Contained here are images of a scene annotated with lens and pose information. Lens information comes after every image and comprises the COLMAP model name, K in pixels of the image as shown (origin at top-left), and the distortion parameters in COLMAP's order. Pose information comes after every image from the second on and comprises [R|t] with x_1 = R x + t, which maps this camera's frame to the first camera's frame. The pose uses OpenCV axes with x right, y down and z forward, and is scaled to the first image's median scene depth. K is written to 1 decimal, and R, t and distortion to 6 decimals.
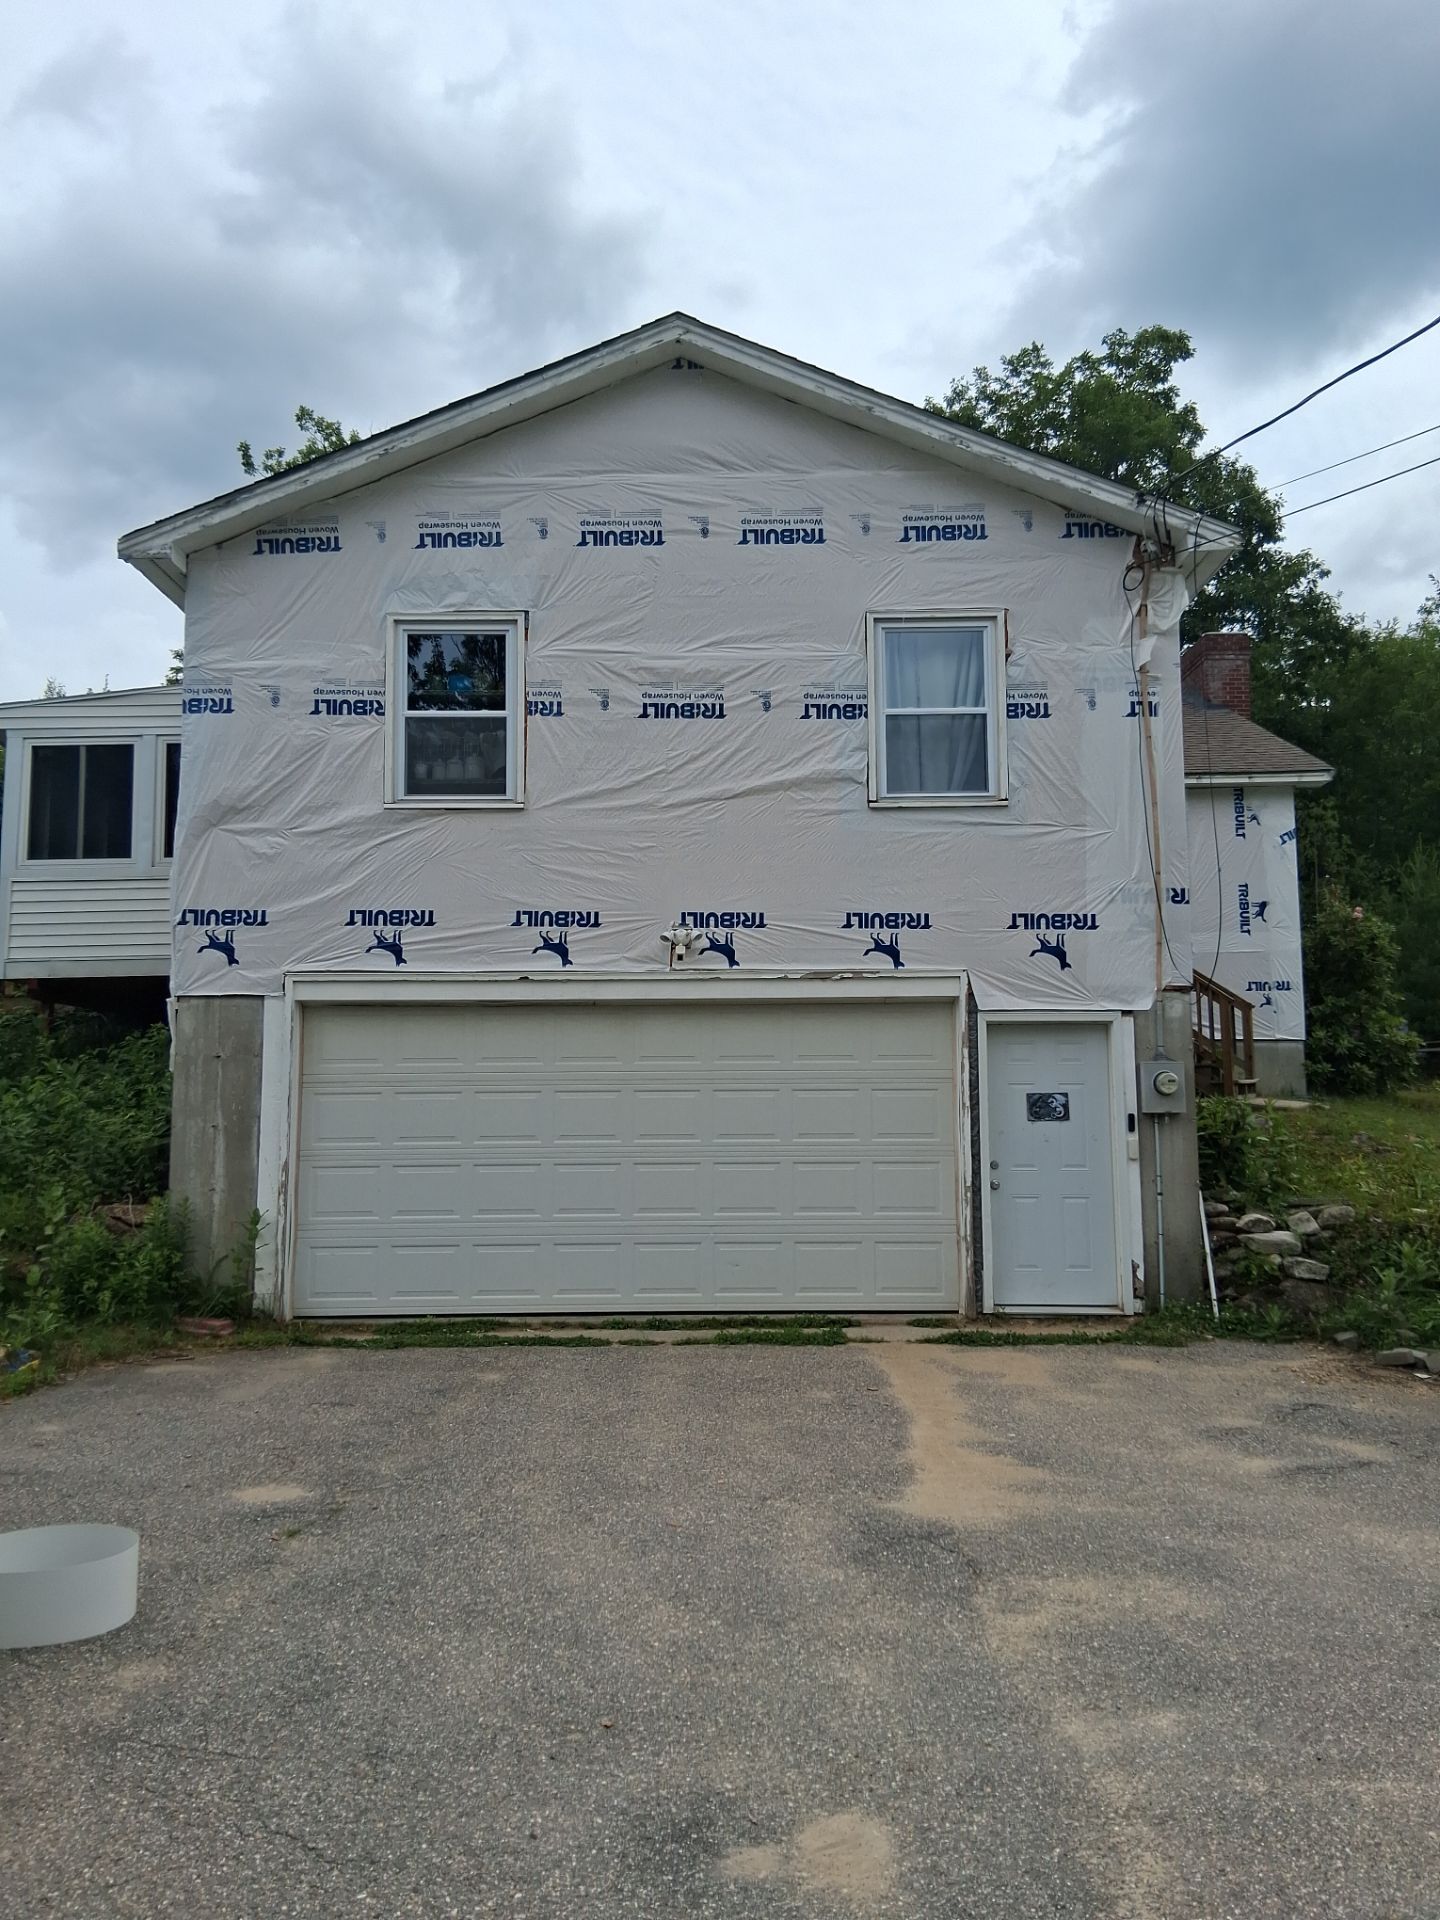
lens RADIAL K [[1445.2, 0, 729.4], [0, 1445.2, 949.3], [0, 0, 1]] dist [0.140184, -0.224934]
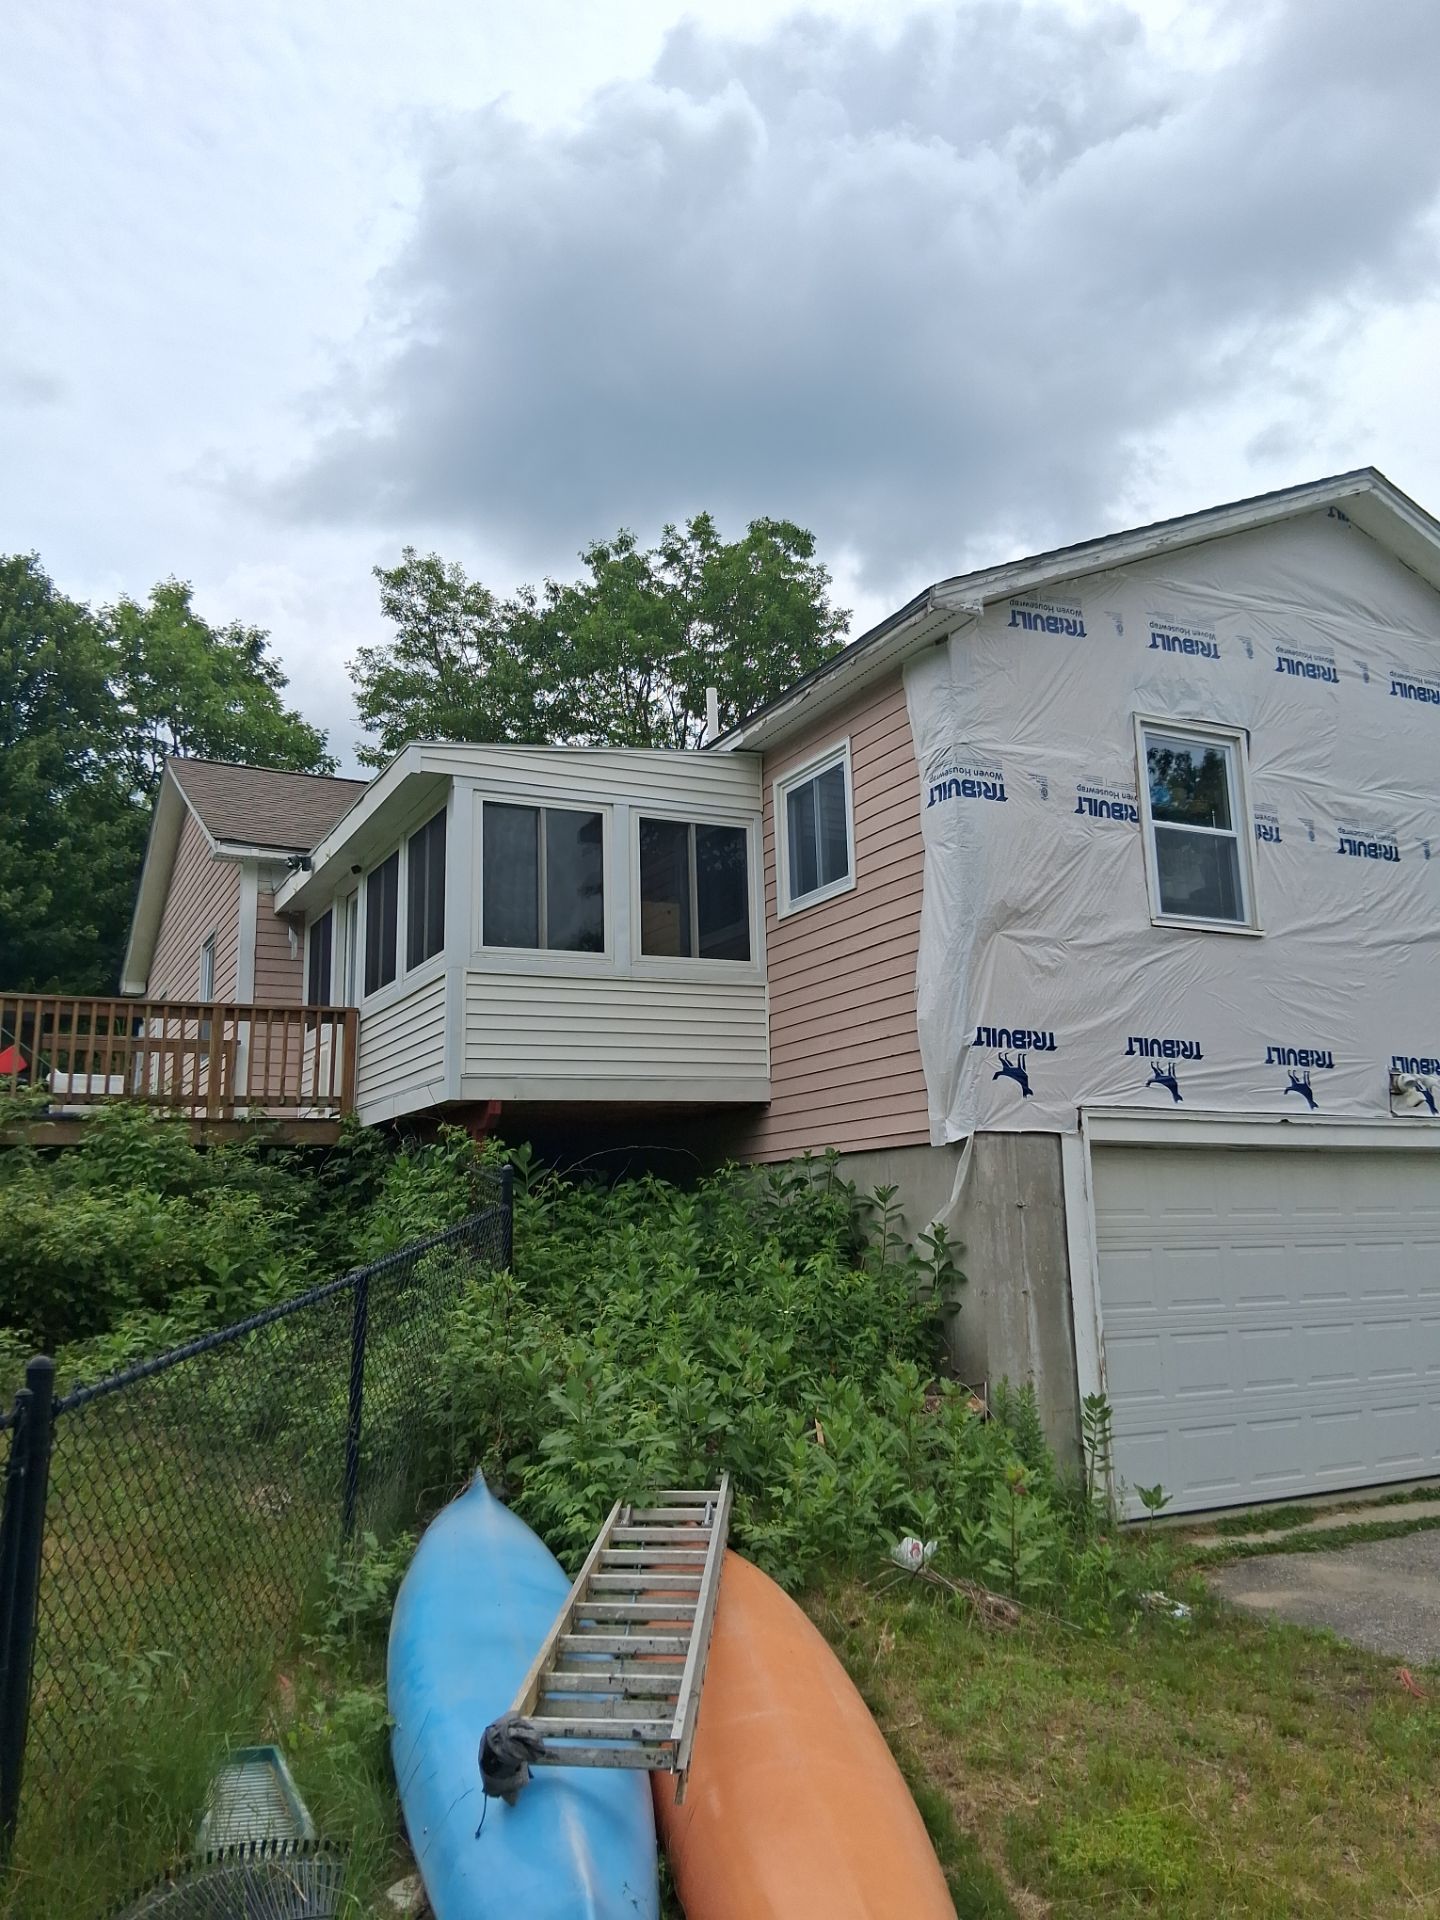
lens RADIAL K [[1445.2, 0, 729.4], [0, 1445.2, 949.3], [0, 0, 1]] dist [0.140184, -0.224934]
pose [[0.882620, 0.074854, 0.464090, -0.877675], [-0.032602, 0.994611, -0.098421, 0.014612], [-0.468956, 0.071739, 0.880303, 0.332790]]
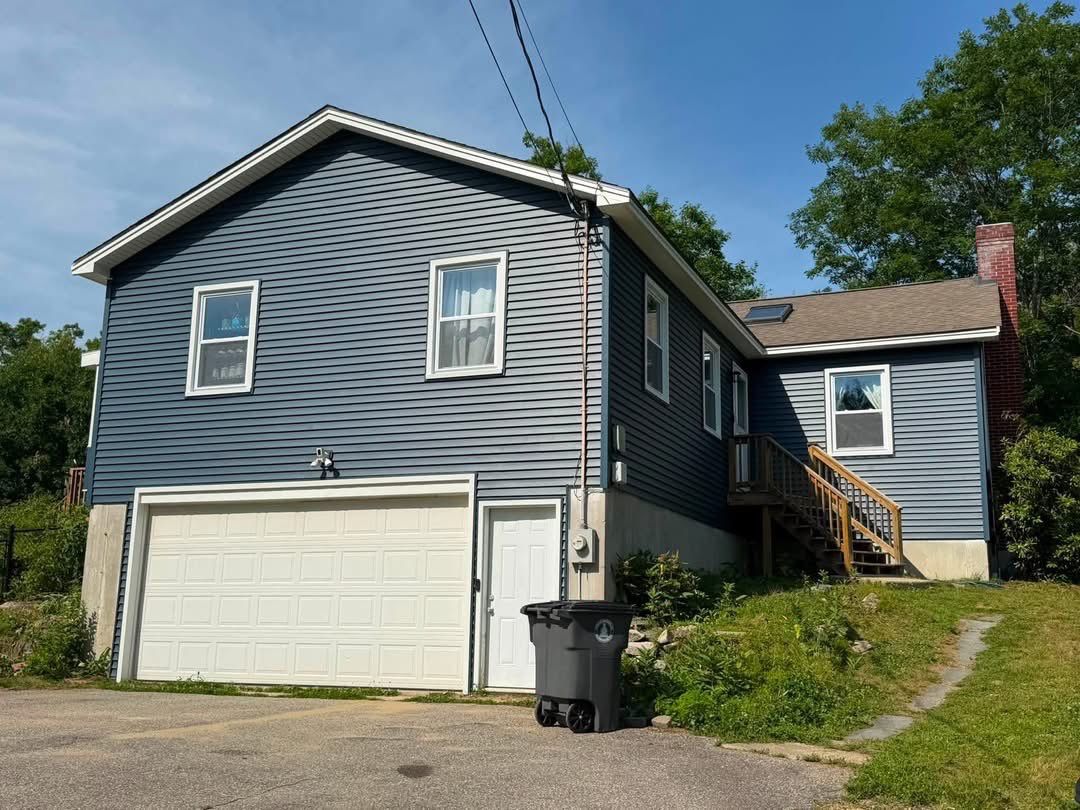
lens RADIAL K [[1122.2, 0, 558.5], [0, 1122.2, 400.7], [0, 0, 1]] dist [0.082217, 0.010056]
pose [[0.927930, -0.052811, -0.368995, 0.703450], [0.019787, 0.995496, -0.092716, 0.048990], [0.372229, 0.078733, 0.924795, -0.120464]]
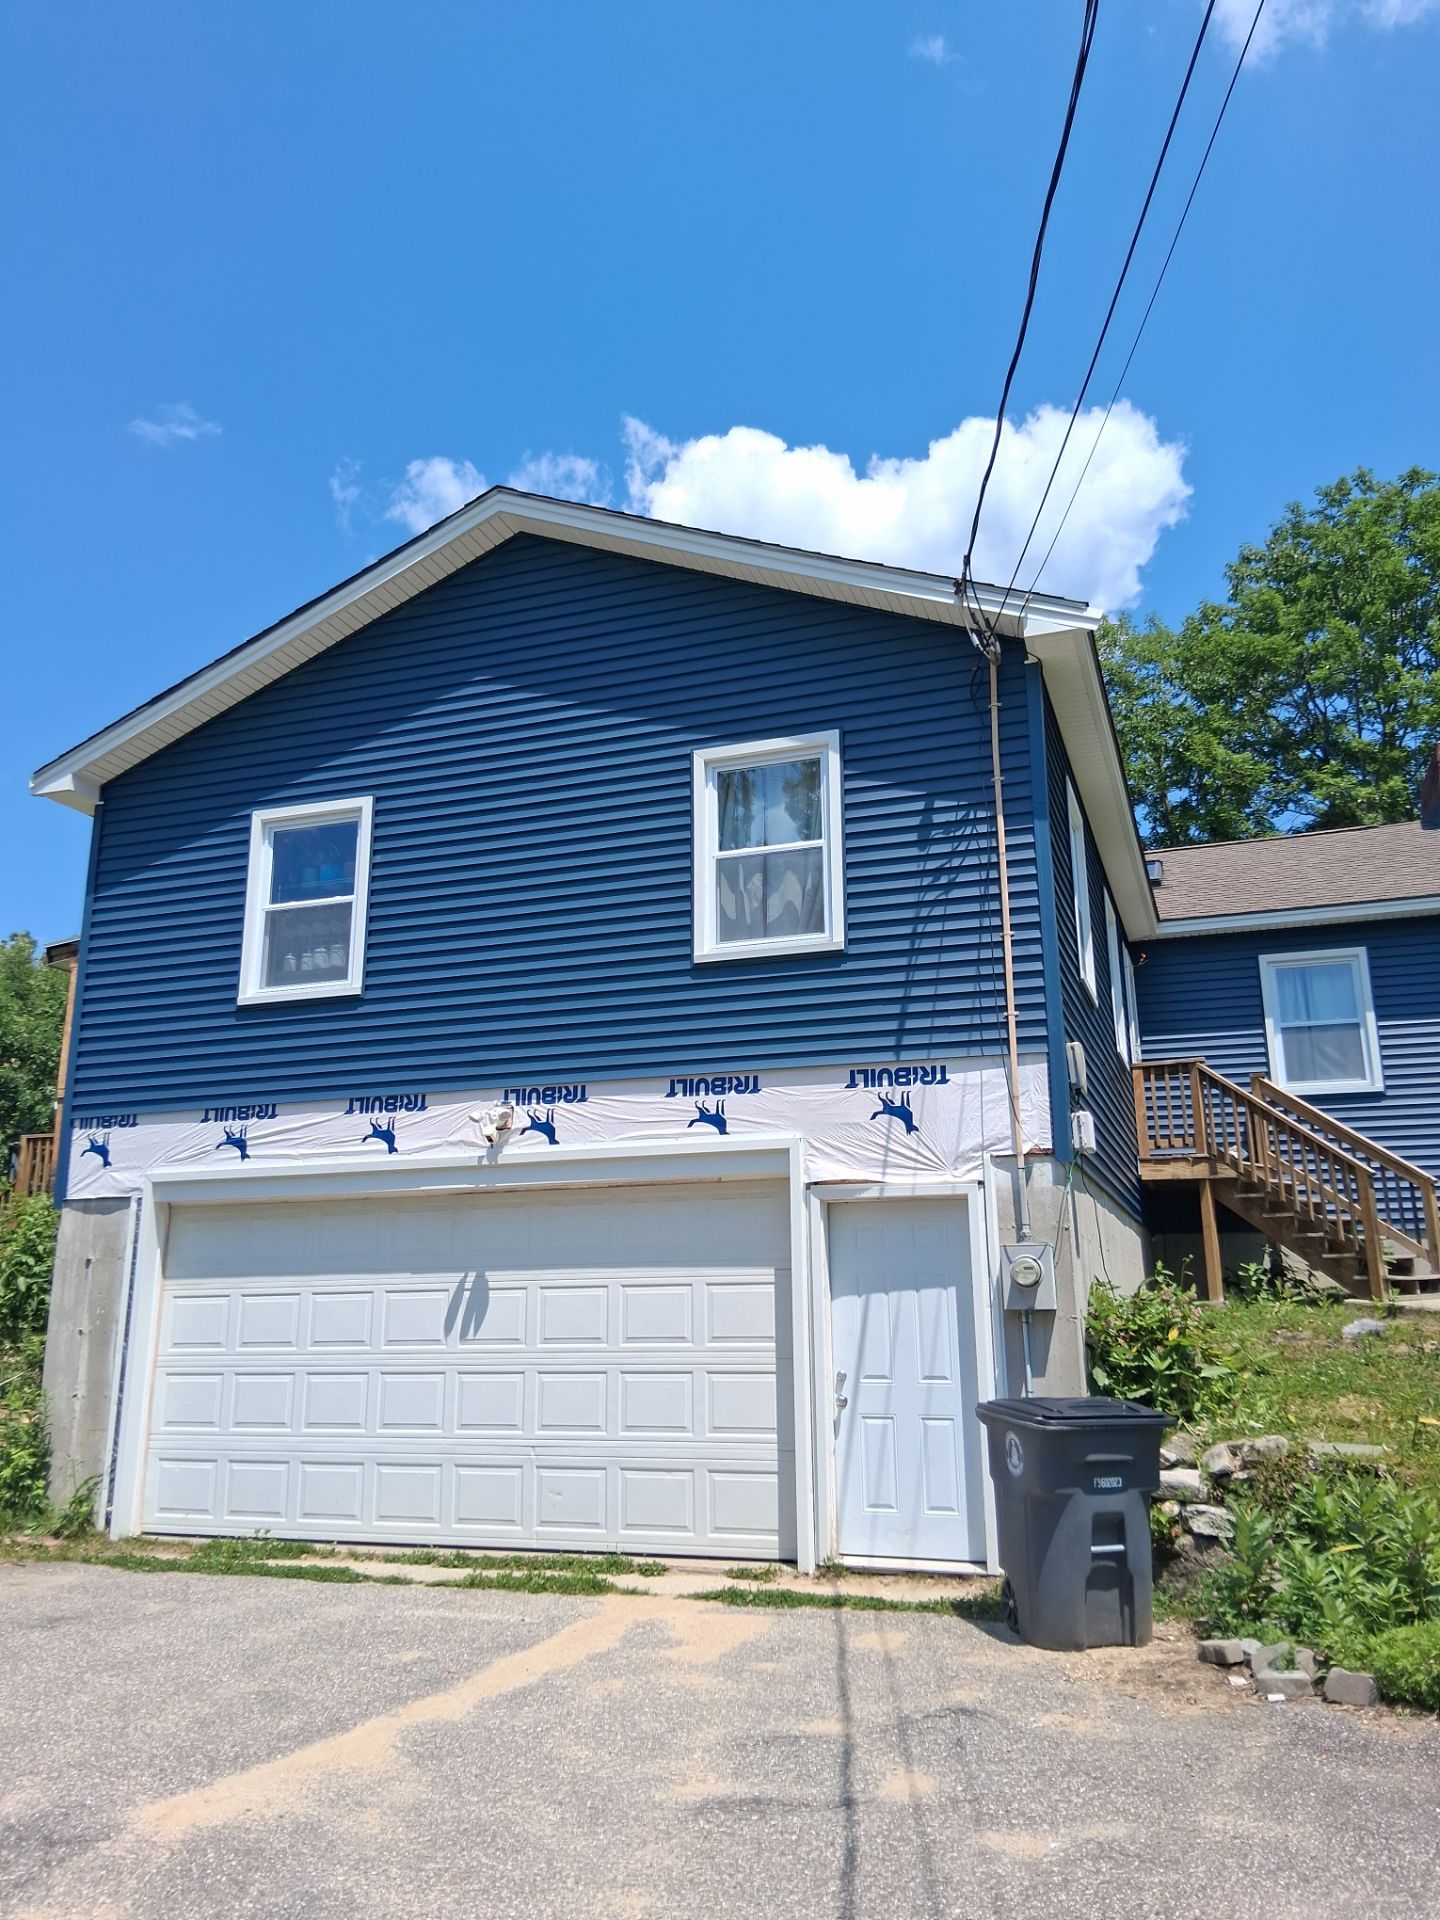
lens RADIAL K [[1445.2, 0, 729.4], [0, 1445.2, 949.3], [0, 0, 1]] dist [0.140184, -0.224934]
pose [[0.942889, -0.084521, -0.322206, 0.406677], [0.038149, 0.988309, -0.147614, 0.028221], [0.330915, 0.126892, 0.935090, 0.166092]]
